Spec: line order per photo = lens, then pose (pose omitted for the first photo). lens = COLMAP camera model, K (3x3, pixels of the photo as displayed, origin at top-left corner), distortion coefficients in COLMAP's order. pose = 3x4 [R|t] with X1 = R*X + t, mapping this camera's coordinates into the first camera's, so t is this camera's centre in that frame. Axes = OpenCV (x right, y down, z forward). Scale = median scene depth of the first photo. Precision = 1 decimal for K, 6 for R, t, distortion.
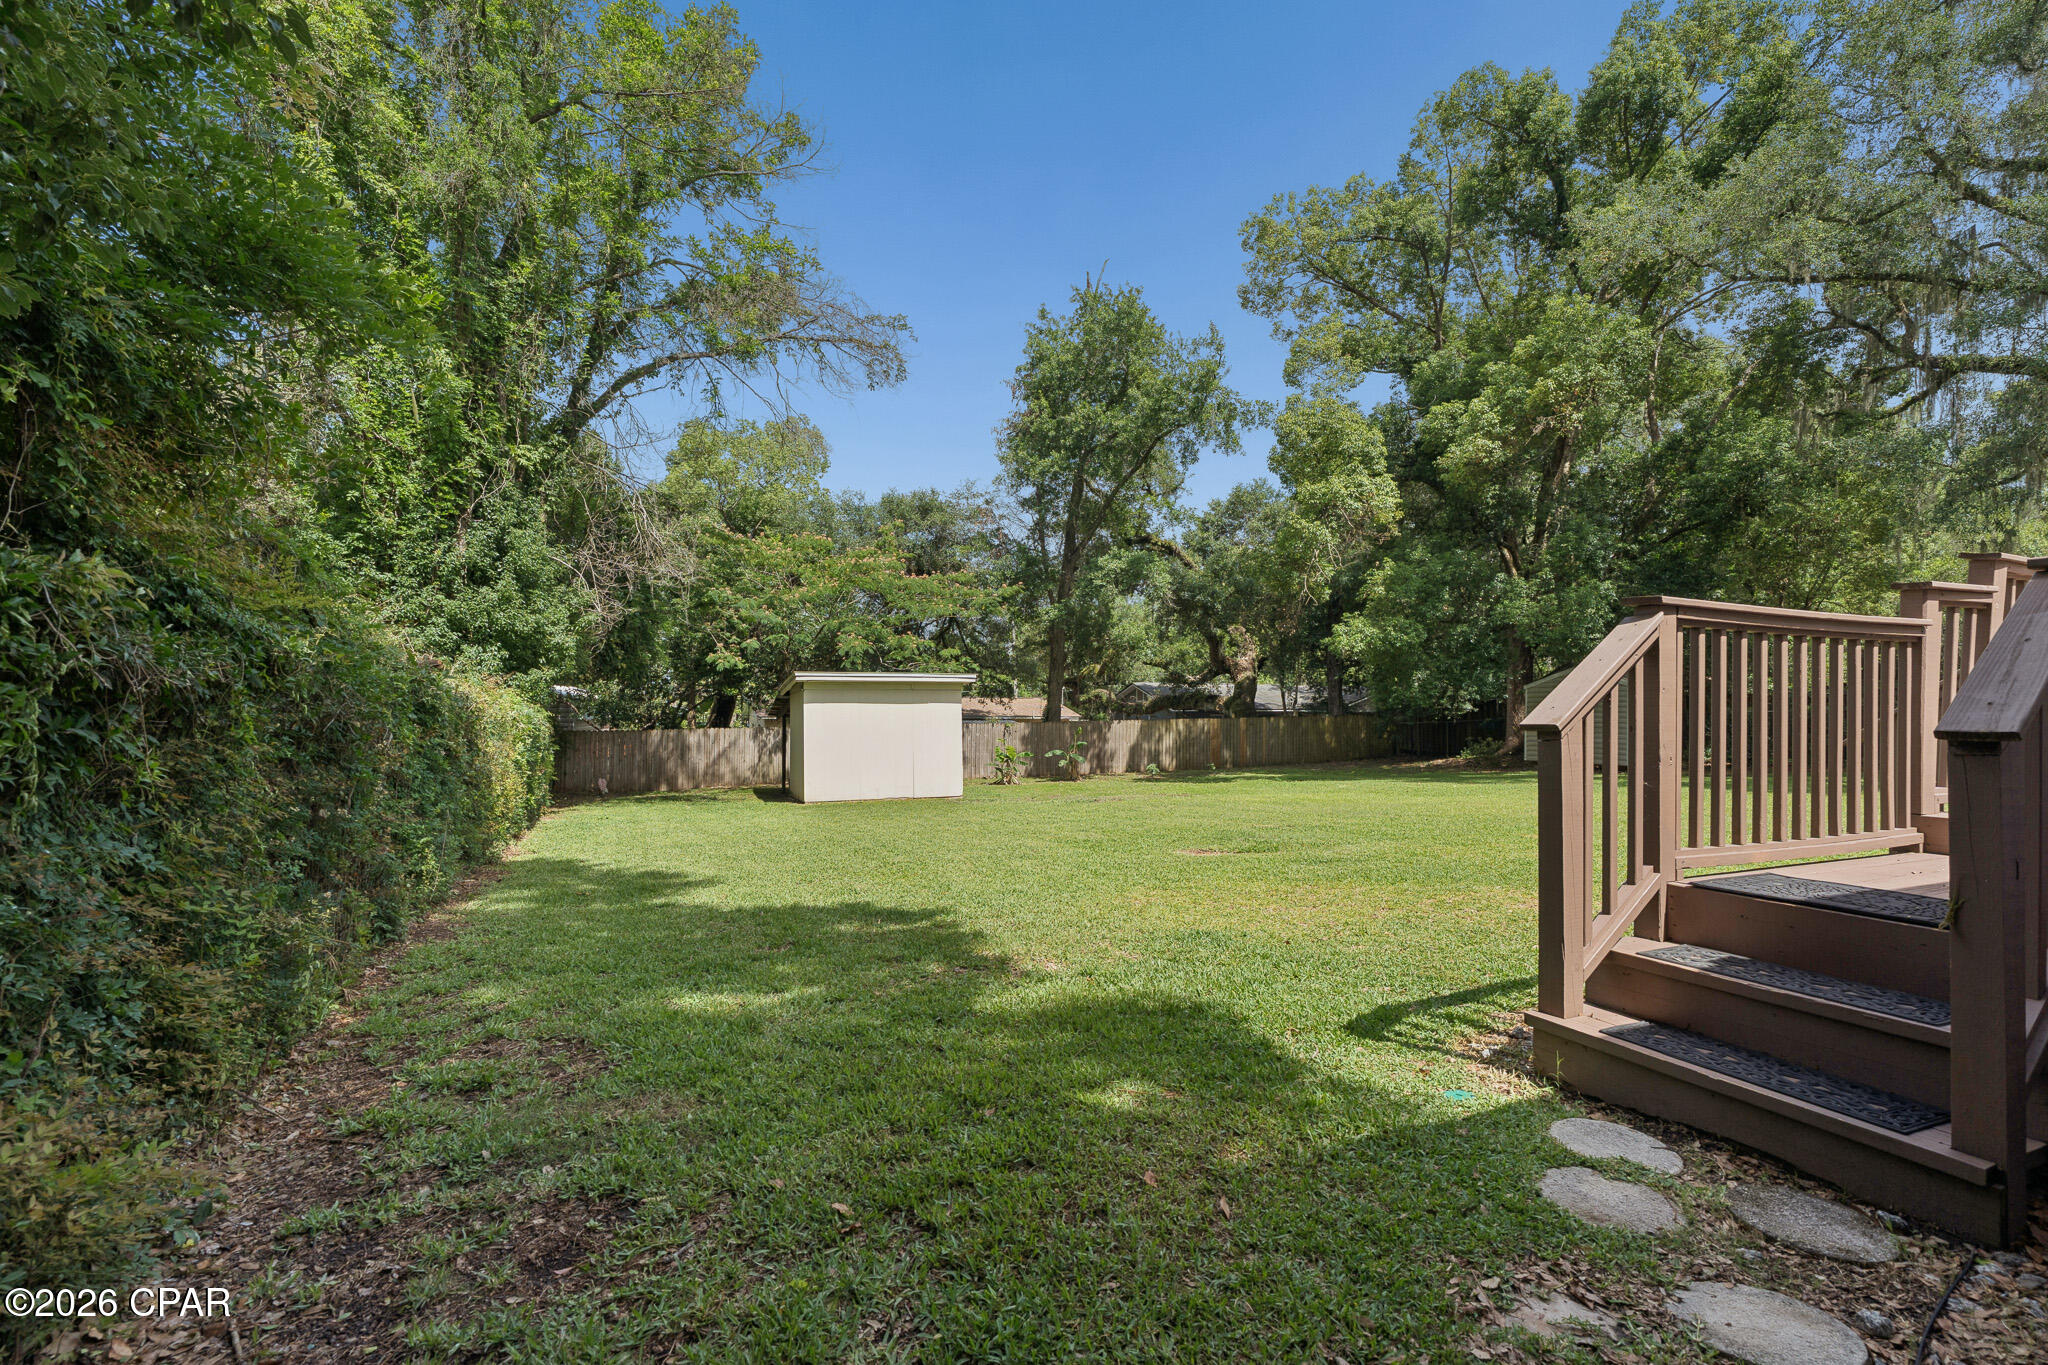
lens RADIAL K [[924.4, 0, 1033.6], [0, 924.4, 717.2], [0, 0, 1]] dist [-0.007504, 0.002657]
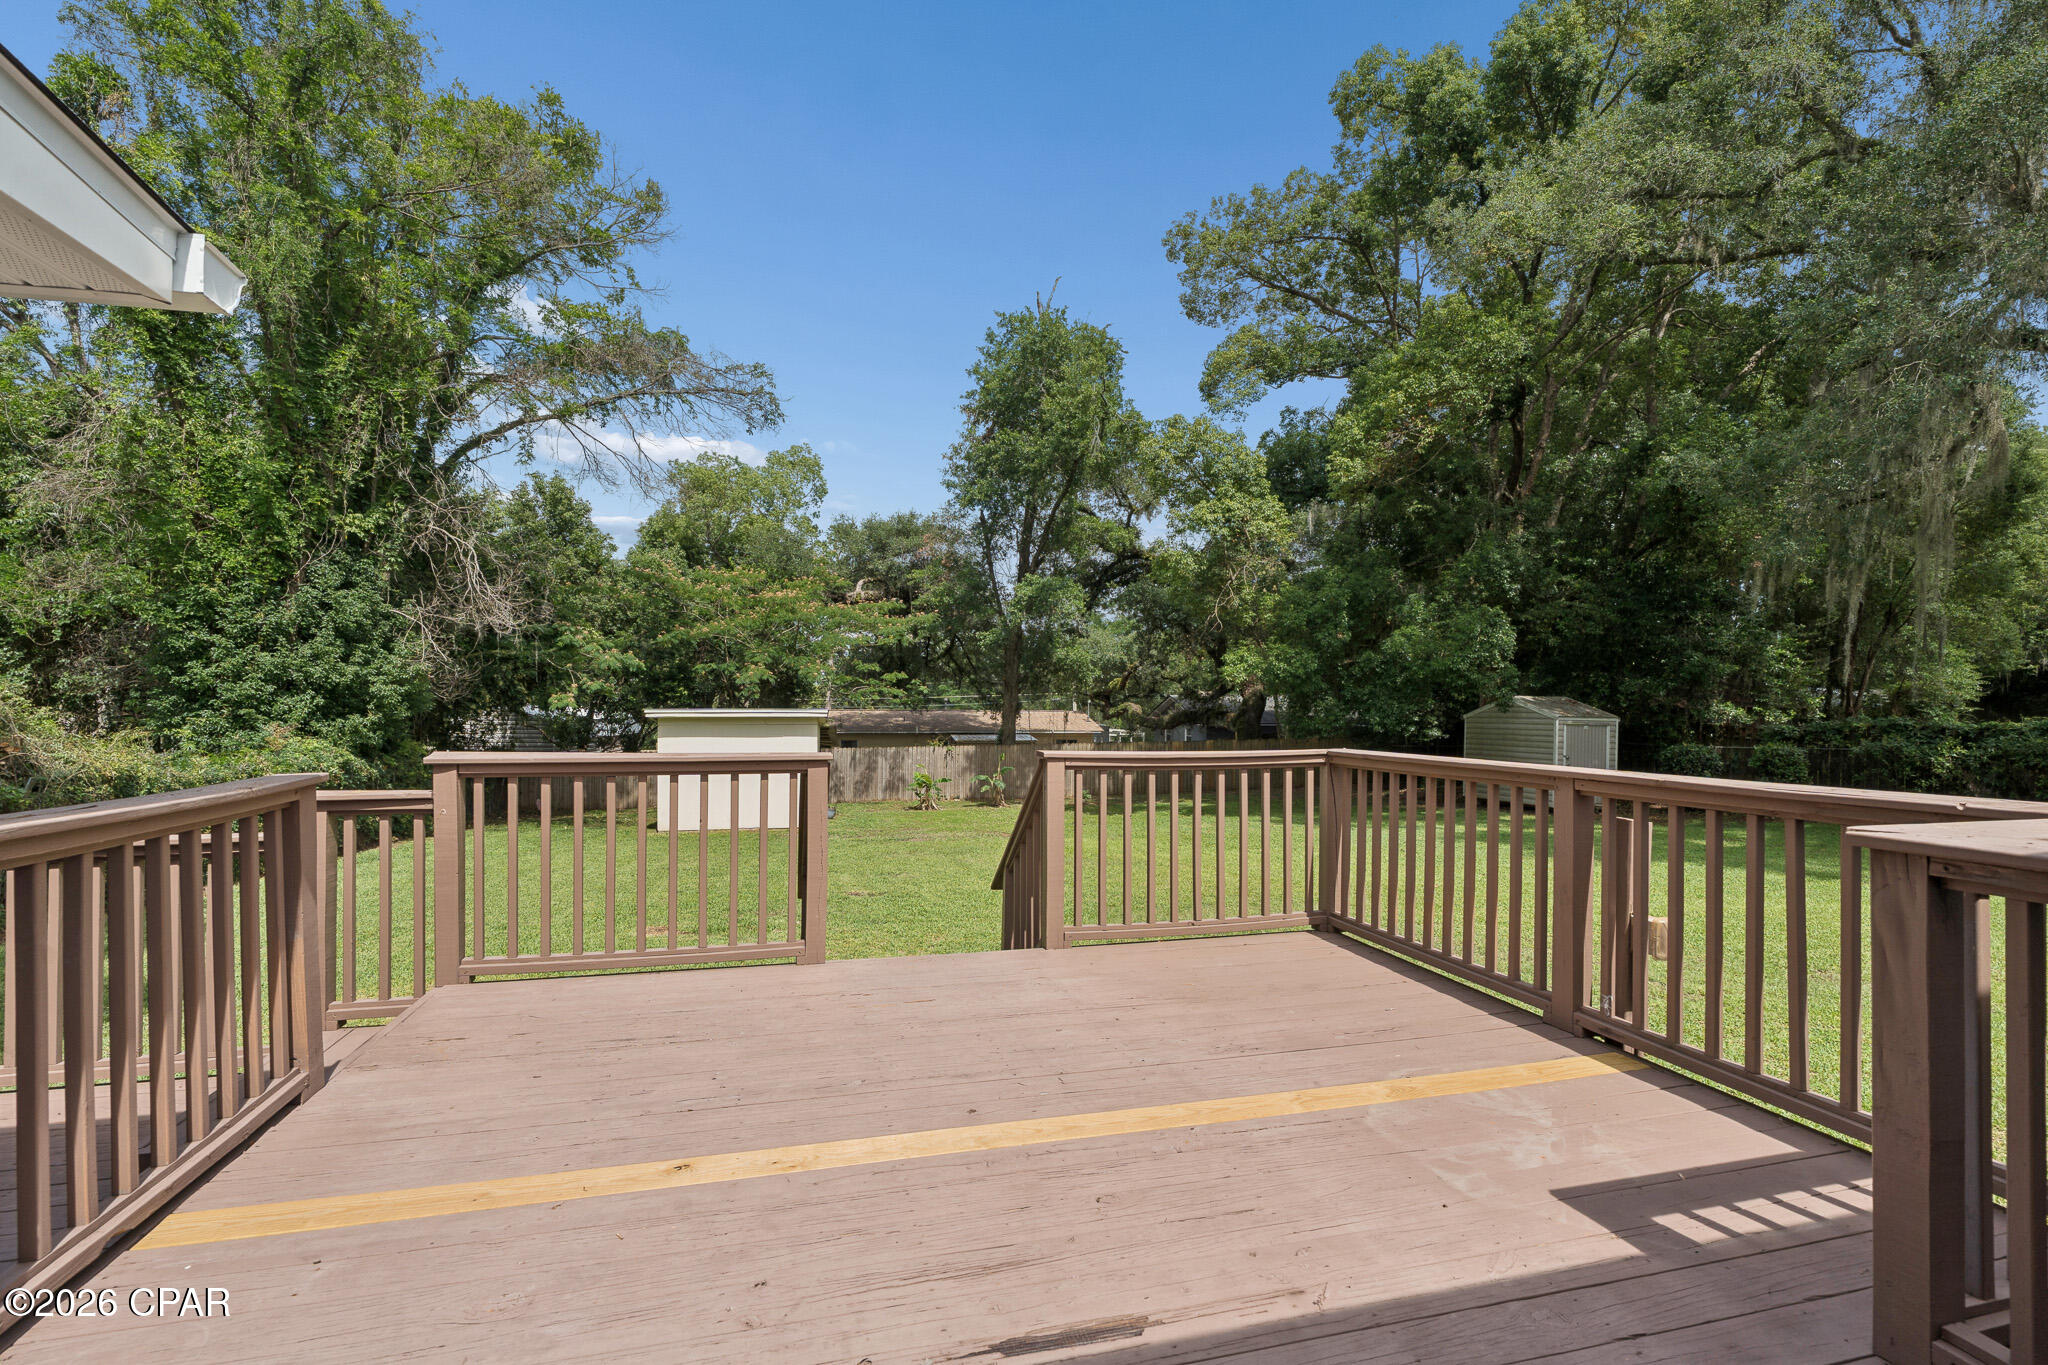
lens RADIAL K [[924.4, 0, 1025.7], [0, 924.4, 718.6], [0, 0, 1]] dist [-0.007504, 0.002657]
pose [[0.985090, 0.003851, -0.171999, 0.295173], [-0.003427, 0.999990, 0.002761, -0.035410], [0.172008, -0.002130, 0.985093, 0.025677]]
